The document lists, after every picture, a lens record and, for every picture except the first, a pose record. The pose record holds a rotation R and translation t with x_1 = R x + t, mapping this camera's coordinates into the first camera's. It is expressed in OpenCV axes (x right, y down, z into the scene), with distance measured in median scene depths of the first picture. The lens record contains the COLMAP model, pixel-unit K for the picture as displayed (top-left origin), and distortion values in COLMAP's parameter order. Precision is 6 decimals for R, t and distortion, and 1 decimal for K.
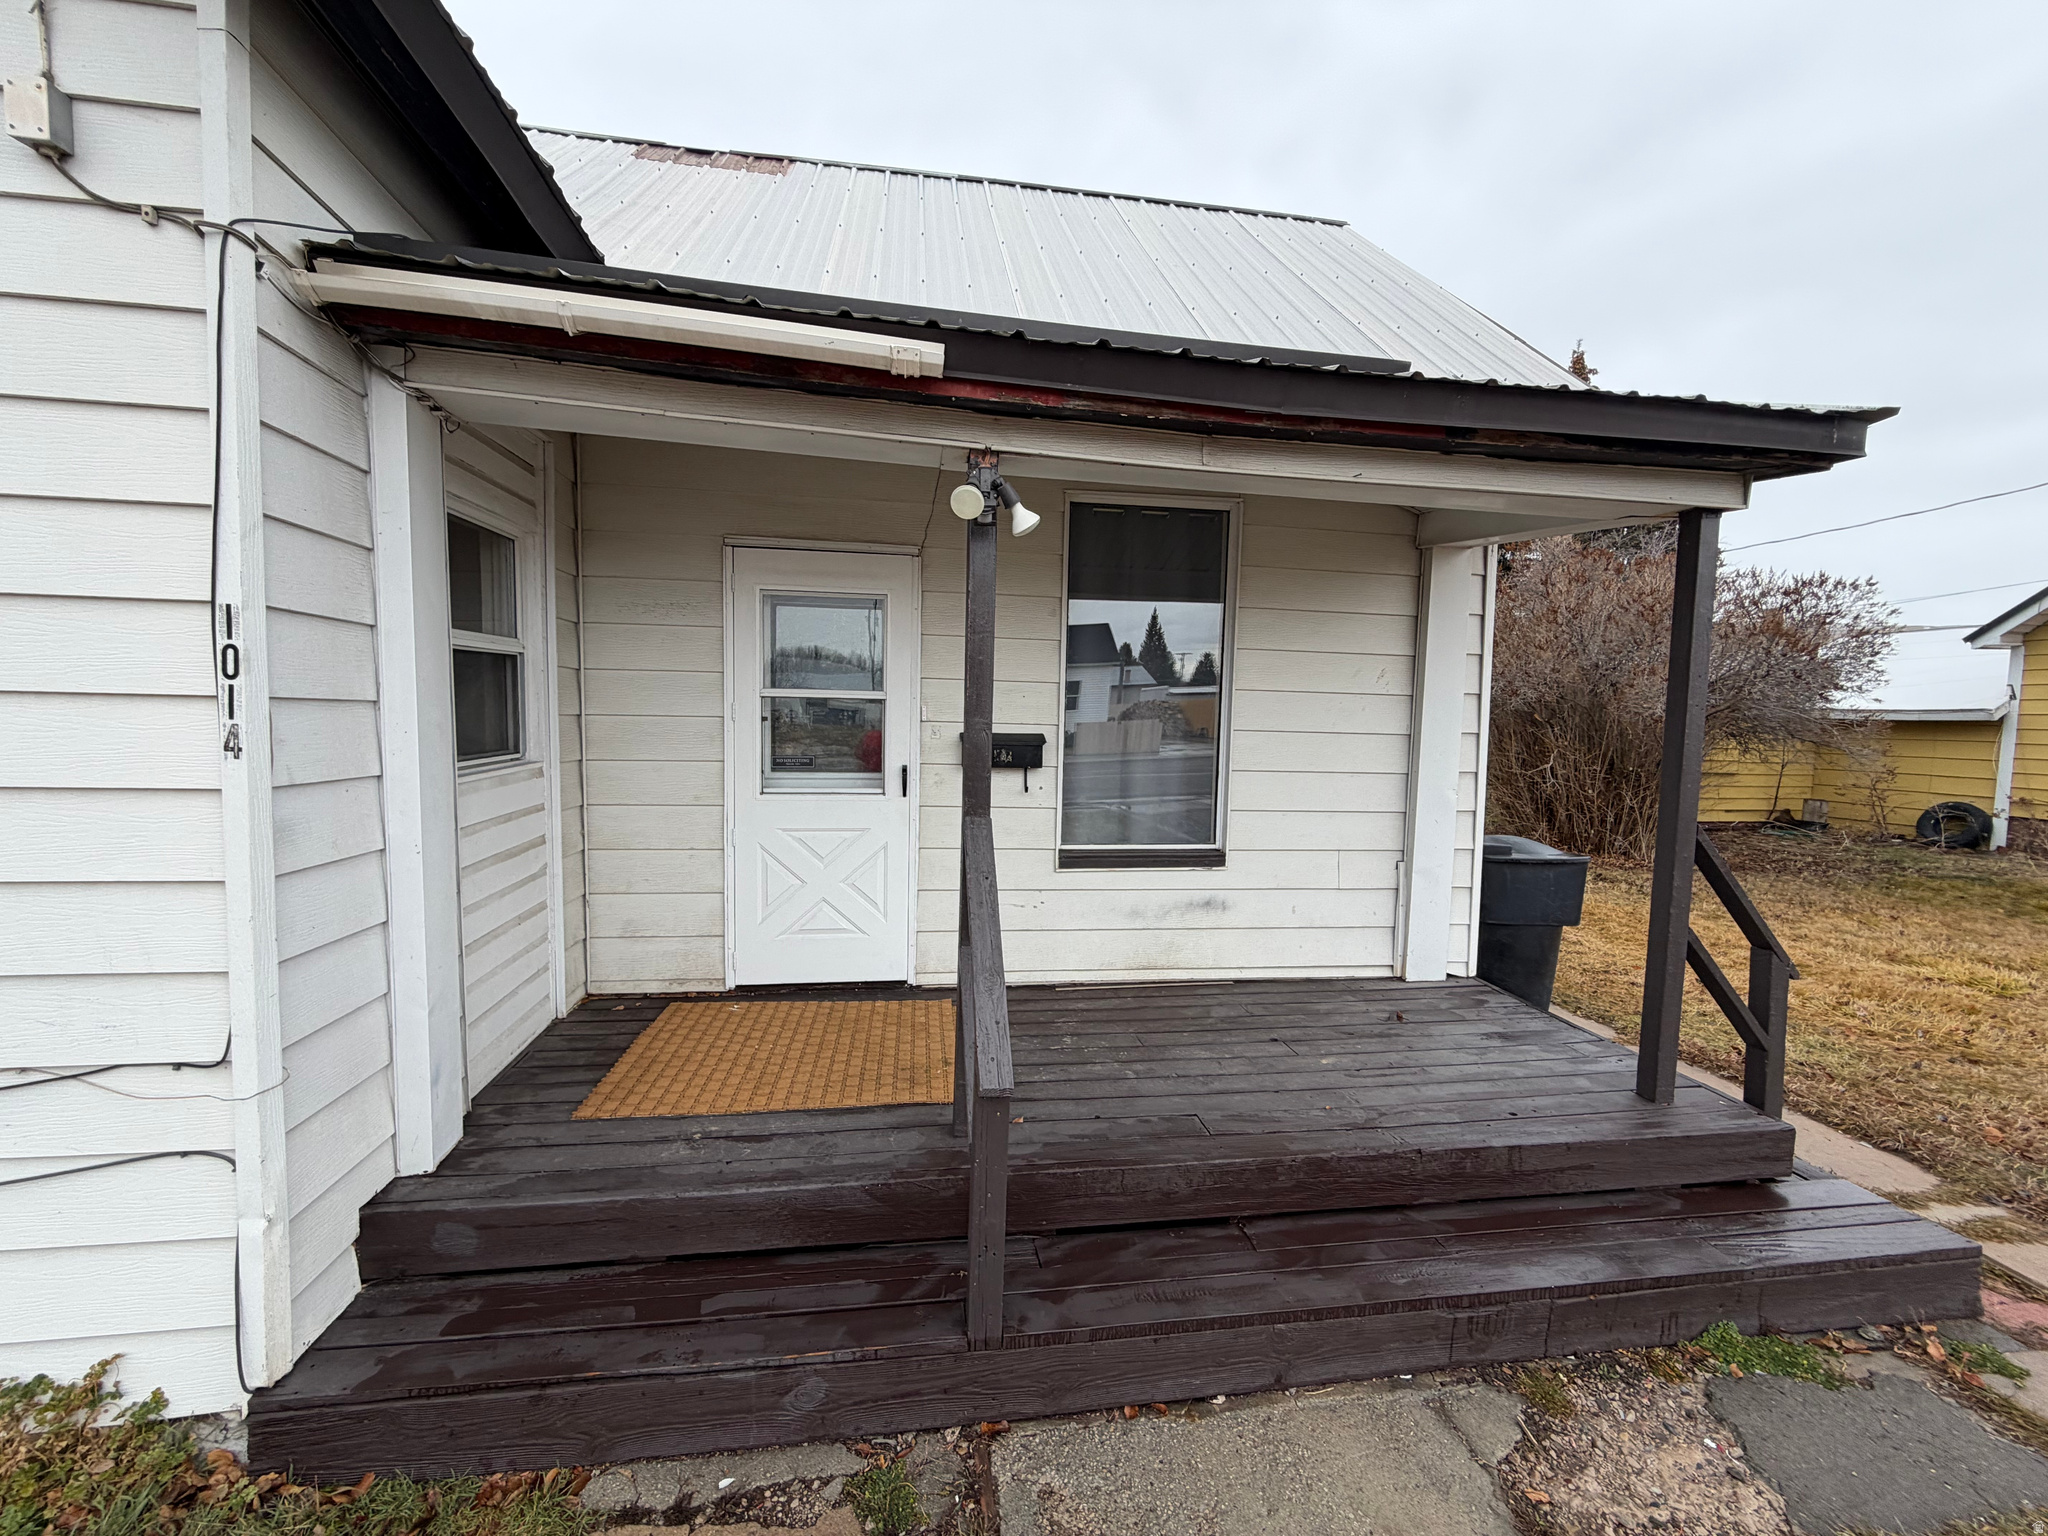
lens RADIAL K [[812.9, 0, 1019.1], [0, 812.9, 766.3], [0, 0, 1]] dist [-0.001186, -0.000395]
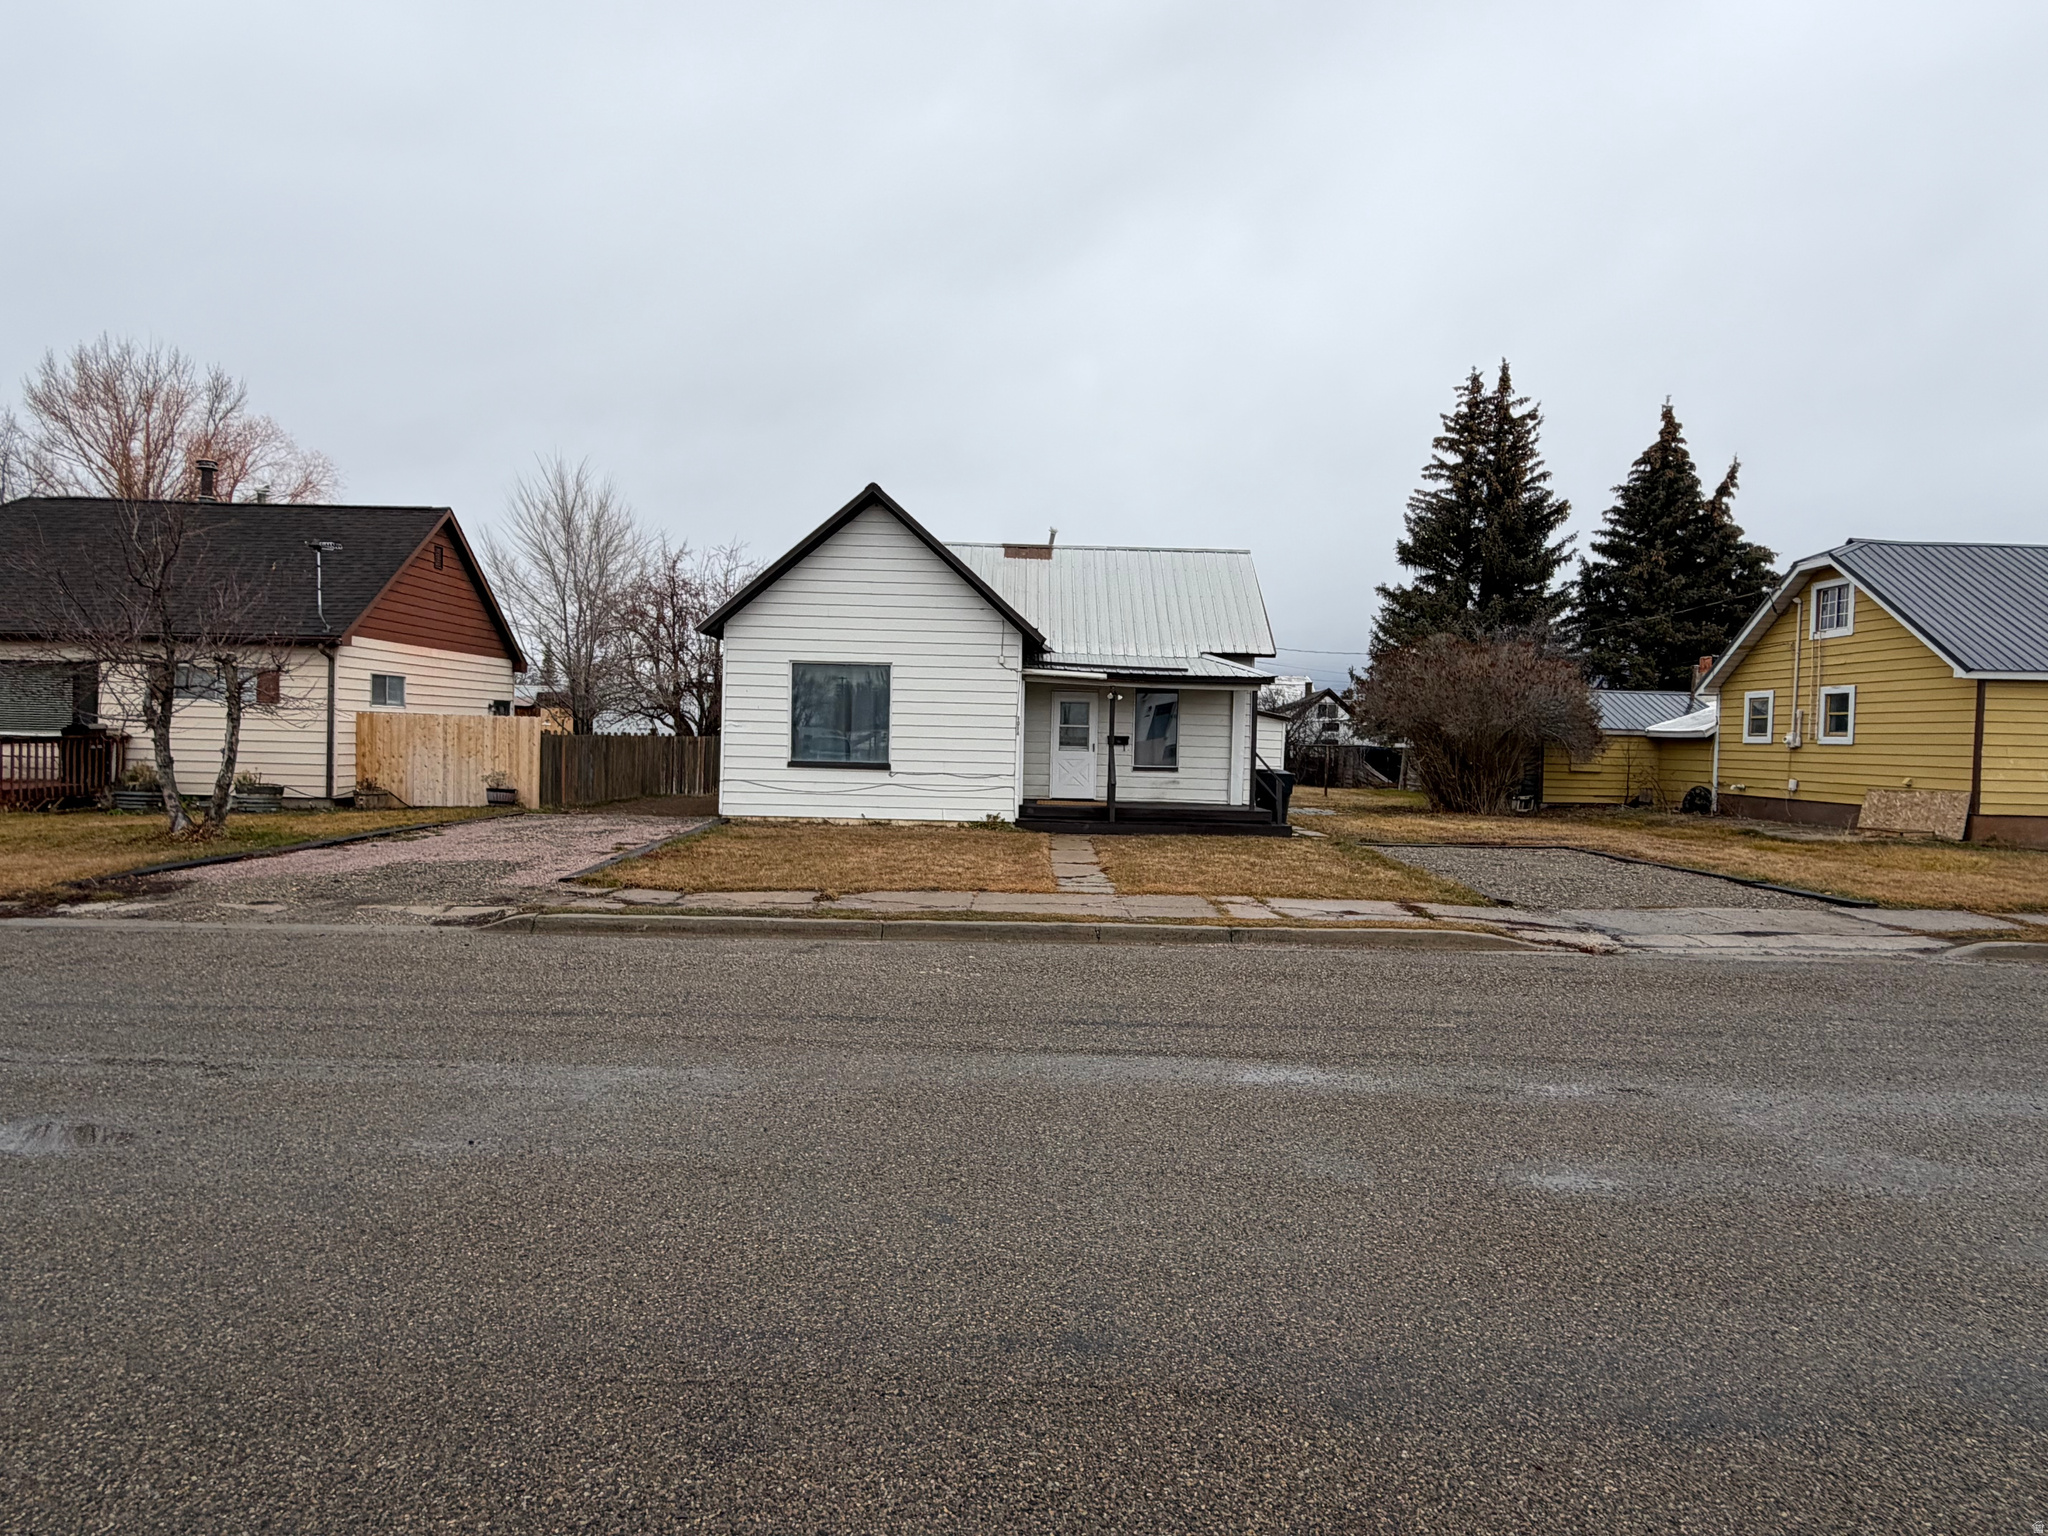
lens RADIAL K [[1132.3, 0, 1024.0], [0, 1132.3, 768.0], [0, 0, 1]] dist [-0.000071, -0.000032]
pose [[0.990791, 0.002012, -0.135386, 0.269514], [-0.007730, 0.999099, -0.041722, 0.344735], [0.135181, 0.042385, 0.989914, -4.481880]]
